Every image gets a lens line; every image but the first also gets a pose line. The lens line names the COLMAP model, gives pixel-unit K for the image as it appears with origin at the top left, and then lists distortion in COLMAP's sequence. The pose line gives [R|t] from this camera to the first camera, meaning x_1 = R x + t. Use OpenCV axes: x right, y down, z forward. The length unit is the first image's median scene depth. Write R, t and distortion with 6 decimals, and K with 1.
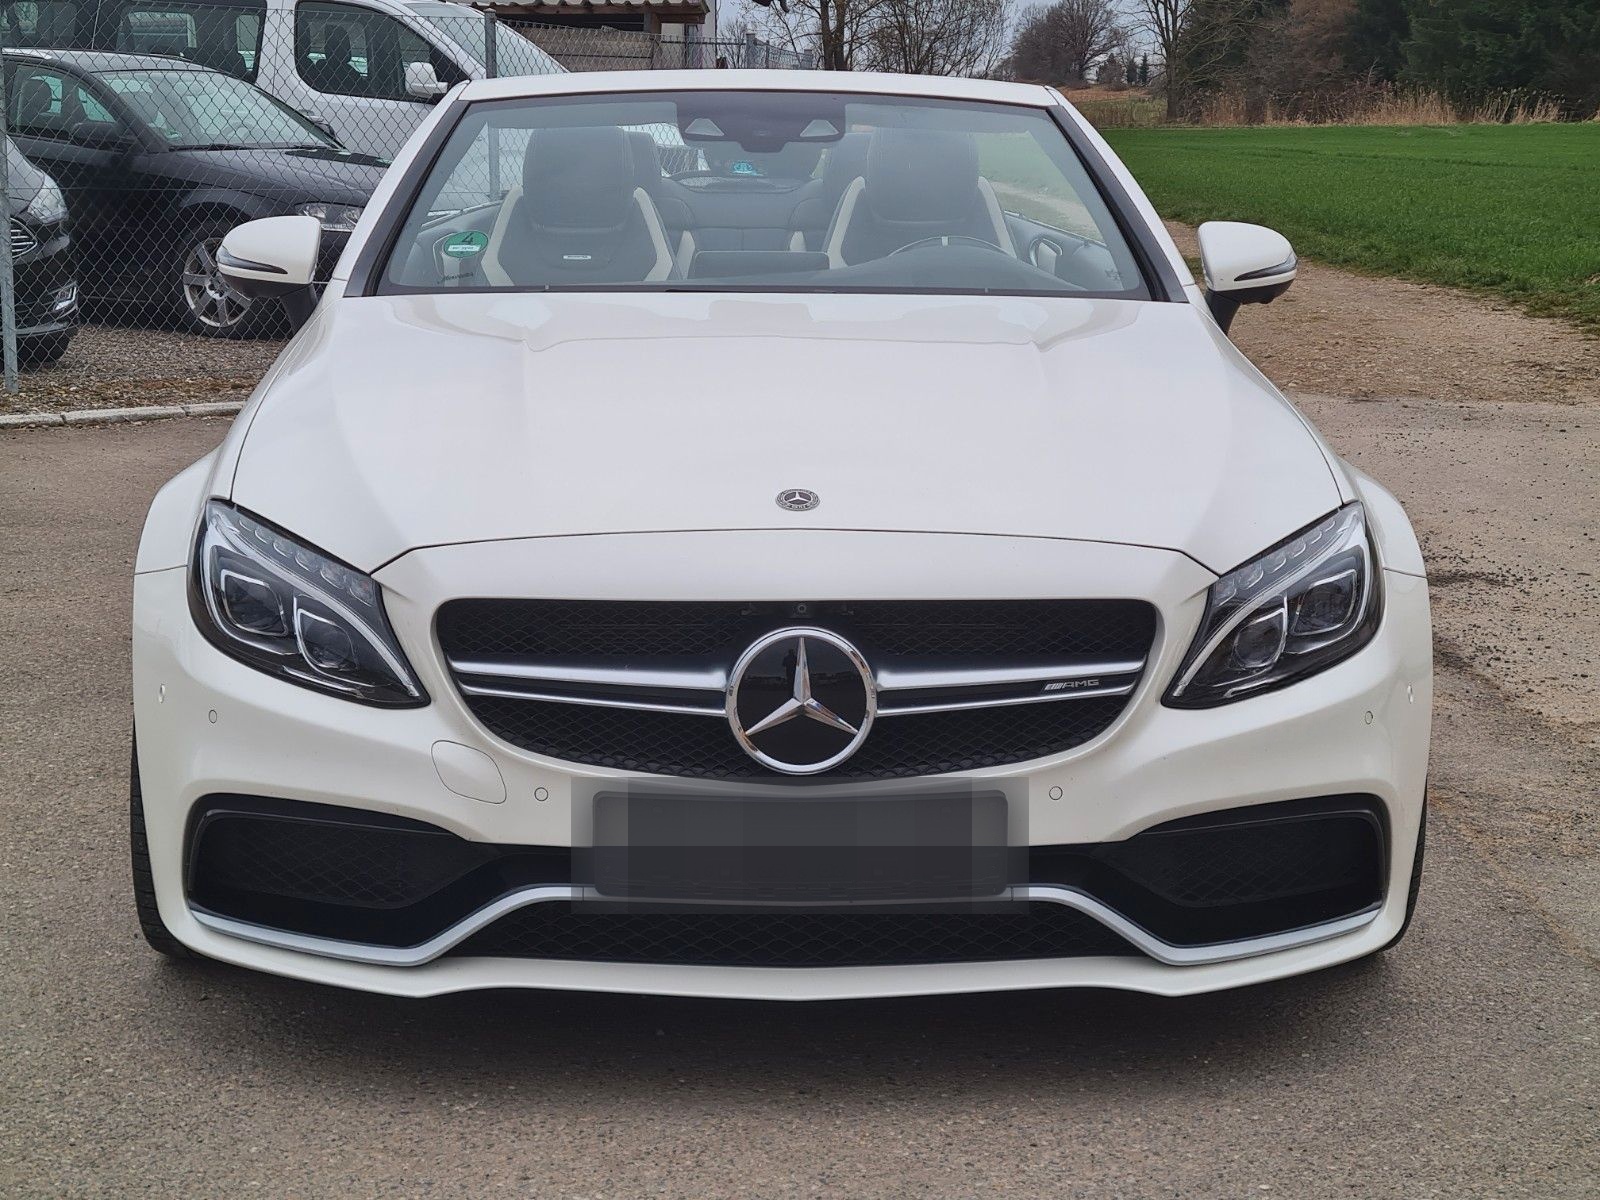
lens RADIAL K [[2996.6, 0, 800.0], [0, 2996.6, 600.0], [0, 0, 1]] dist [0.023836, -0.042654]
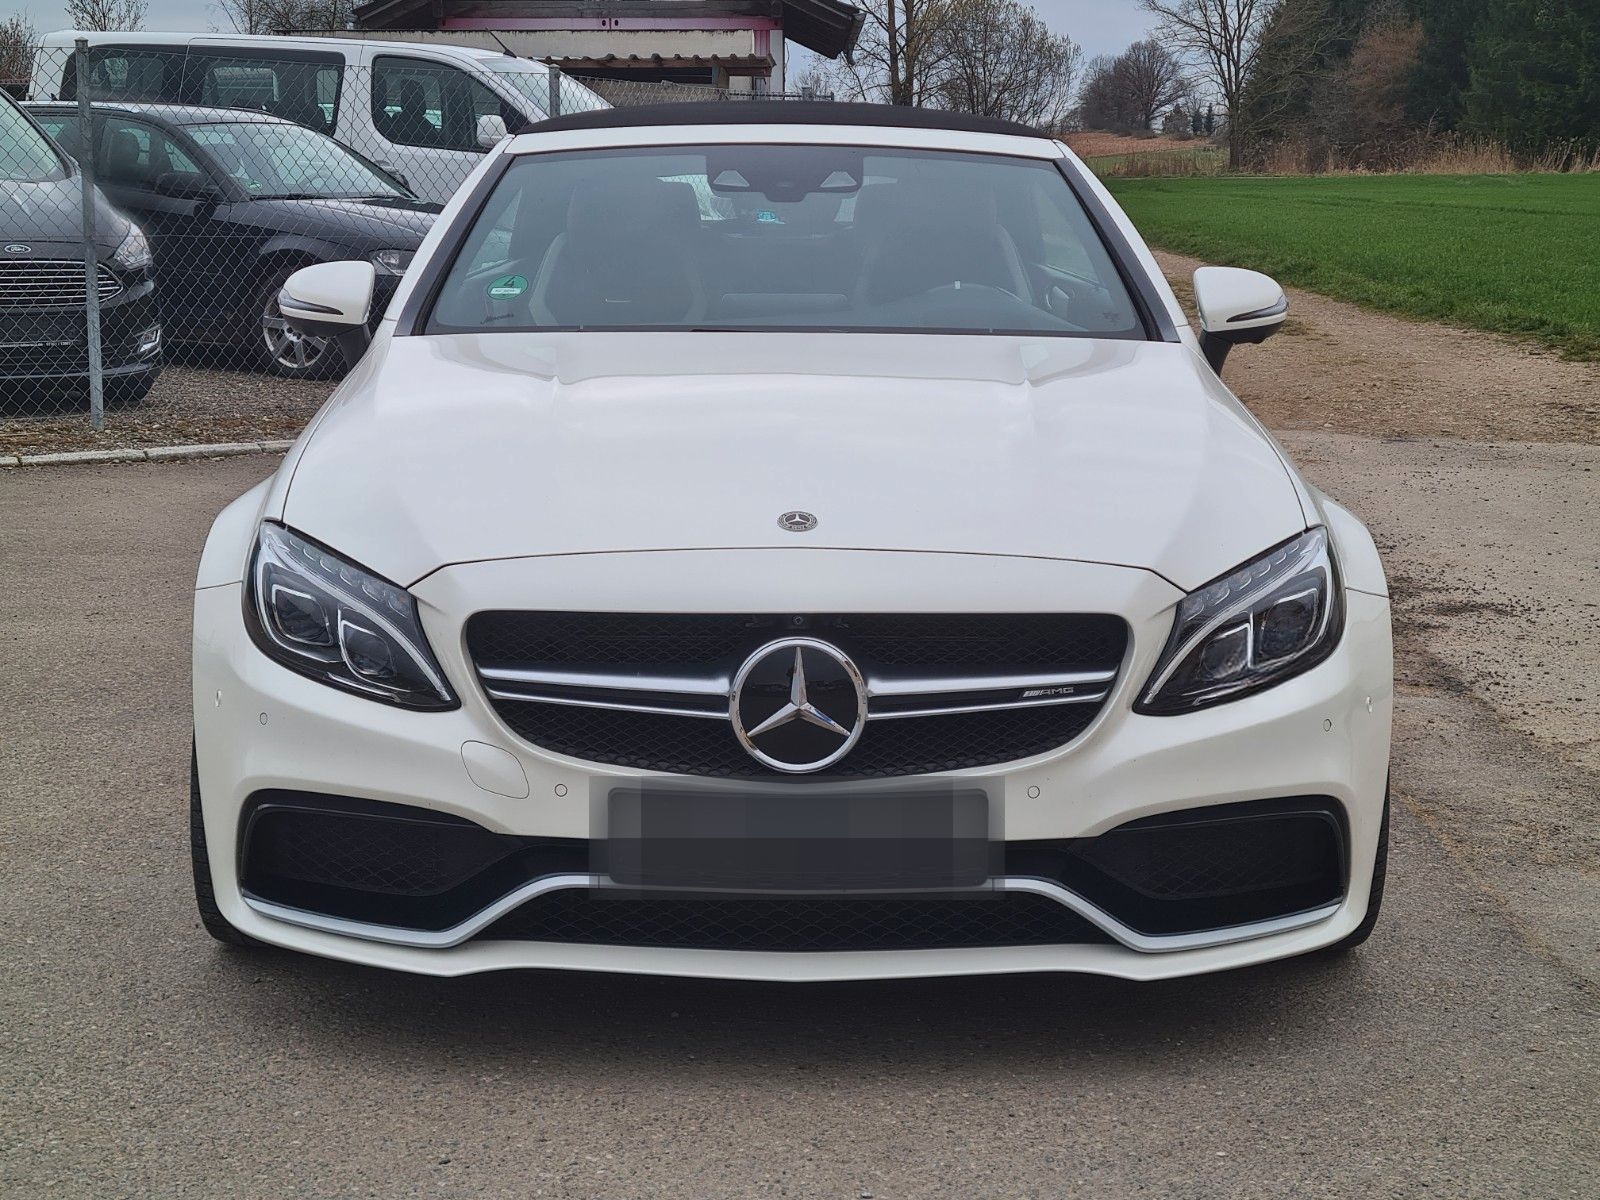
lens RADIAL K [[2940.5, 0, 794.2], [0, 2940.5, 607.9], [0, 0, 1]] dist [0.003423, 0.078481]
pose [[0.999633, 0.003554, -0.026864, 0.025095], [-0.003836, 0.999938, -0.010456, 0.008636], [0.026825, 0.010556, 0.999584, -0.063492]]
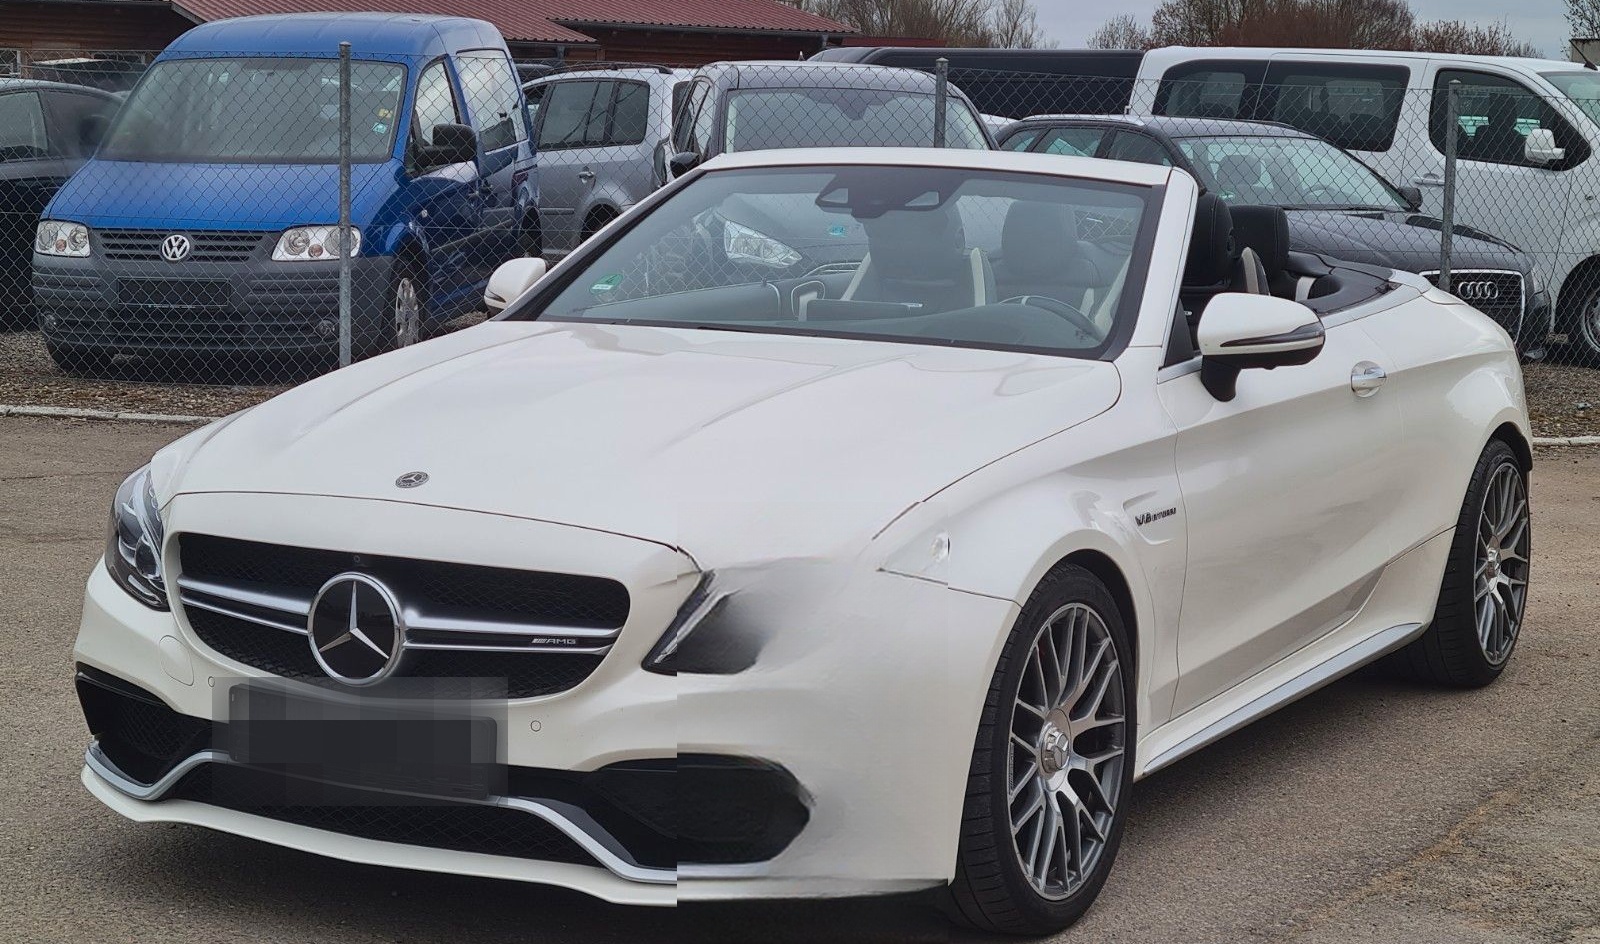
lens RADIAL K [[2976.3, 0, 765.6], [0, 2976.3, 473.3], [0, 0, 1]] dist [-0.412109, 6.403289]
pose [[0.873309, 0.073882, -0.481532, 0.704068], [-0.102346, 0.994199, -0.033074, -0.008859], [0.476295, 0.078167, 0.875804, -0.045813]]
